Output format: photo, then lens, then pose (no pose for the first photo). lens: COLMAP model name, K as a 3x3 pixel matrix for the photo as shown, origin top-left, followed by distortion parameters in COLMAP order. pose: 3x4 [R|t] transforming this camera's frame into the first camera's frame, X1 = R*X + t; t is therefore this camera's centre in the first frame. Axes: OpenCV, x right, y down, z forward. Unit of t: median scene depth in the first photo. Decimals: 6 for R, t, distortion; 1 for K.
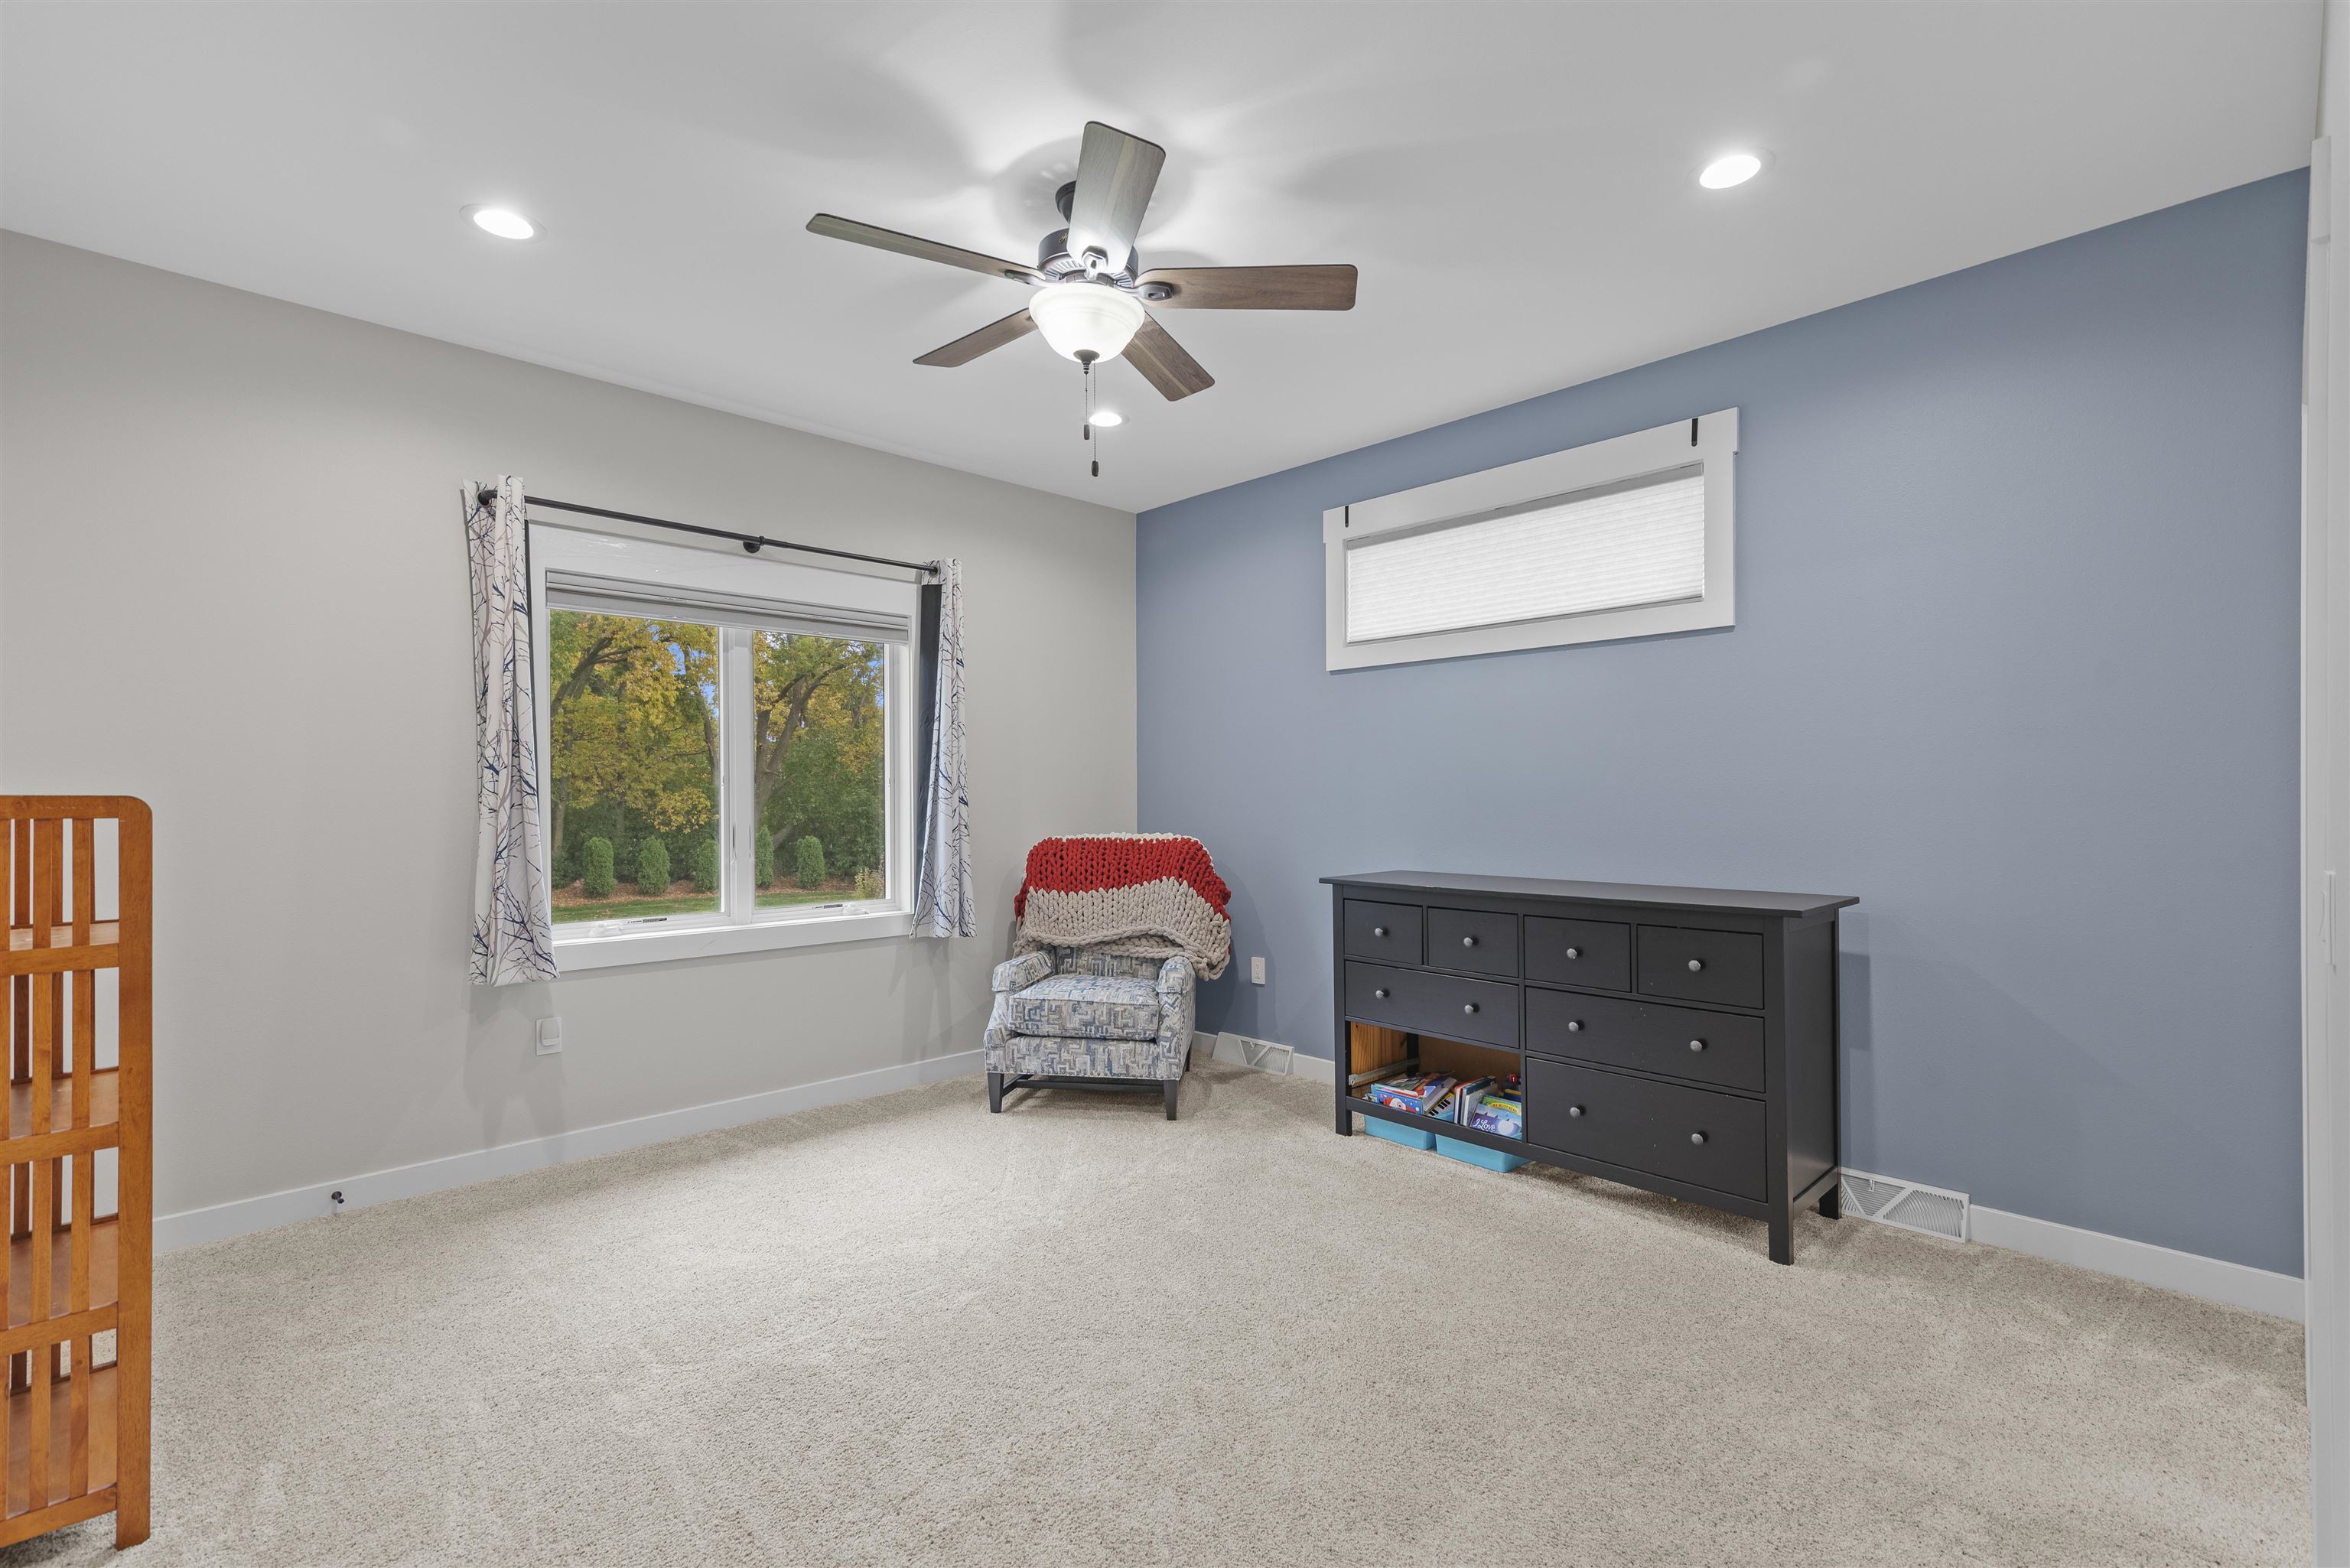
lens RADIAL K [[1067.1, 0, 1184.5], [0, 1067.1, 797.5], [0, 0, 1]] dist [0.020289, 0.000681]
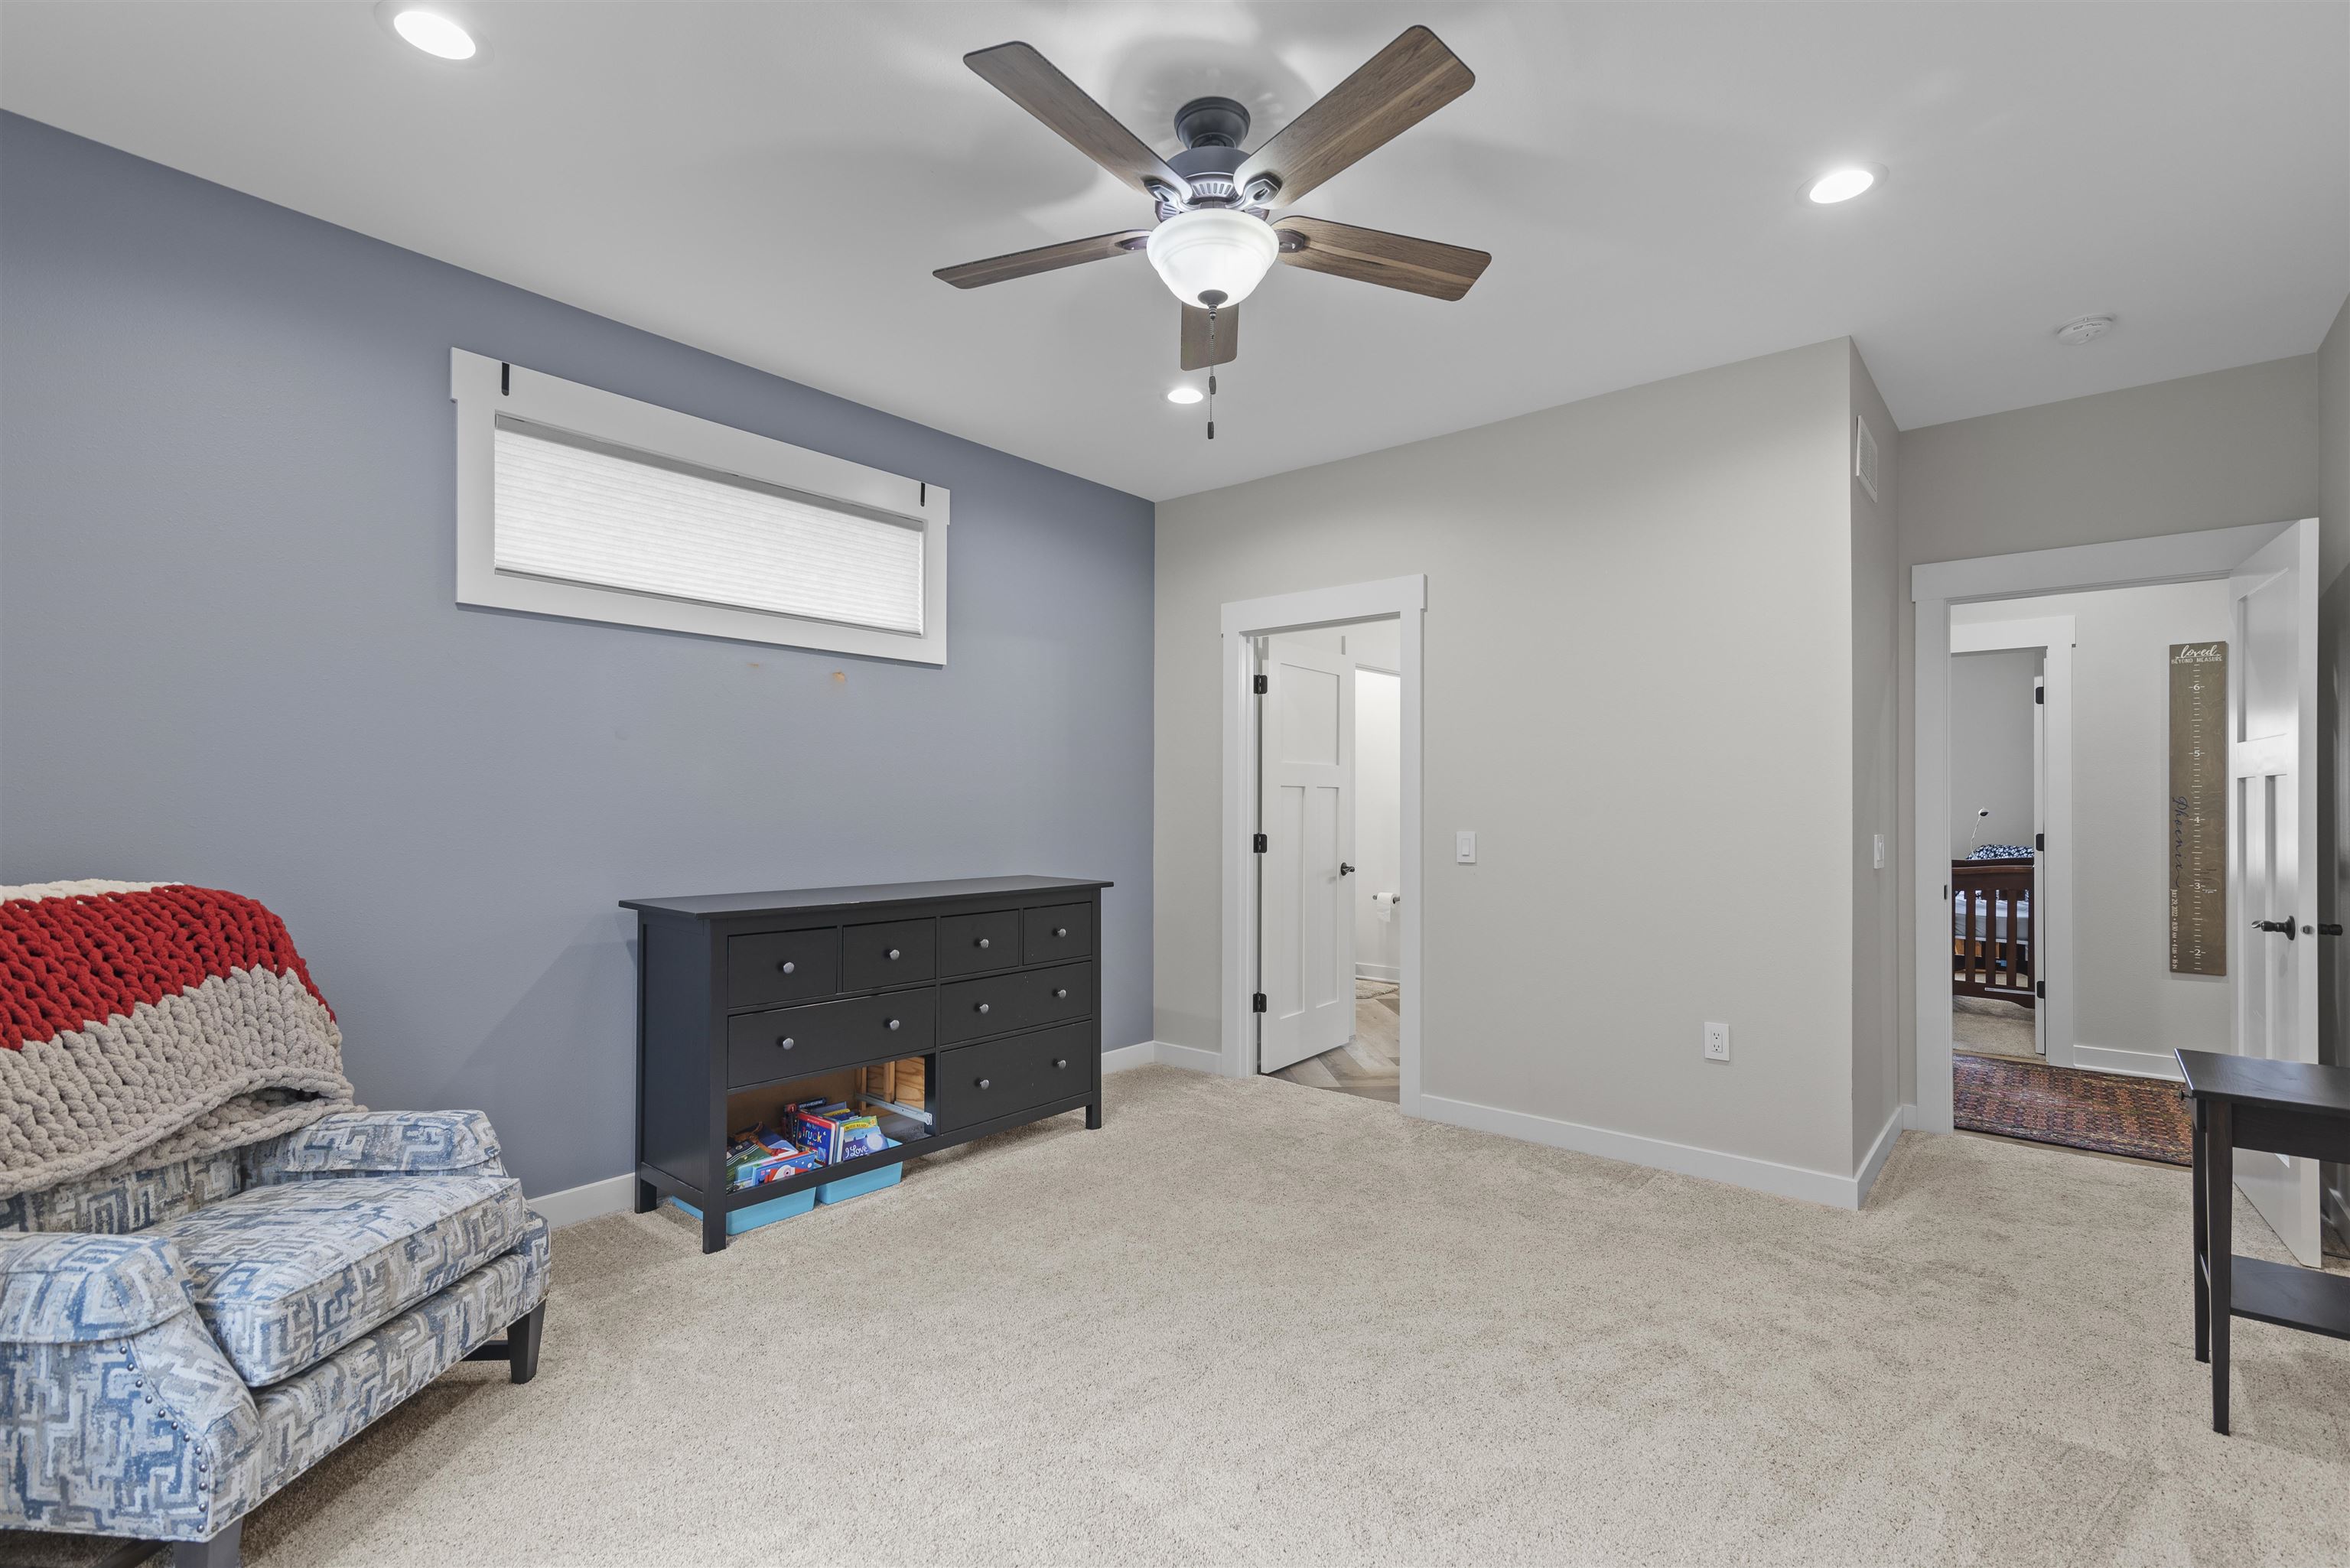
lens RADIAL K [[1067.1, 0, 1186.4], [0, 1067.1, 790.2], [0, 0, 1]] dist [0.020289, 0.000681]
pose [[-0.108662, 0.016361, 0.993944, -0.683395], [-0.004377, 0.999847, -0.016937, 0.002535], [-0.994069, -0.006191, -0.108574, 0.799327]]
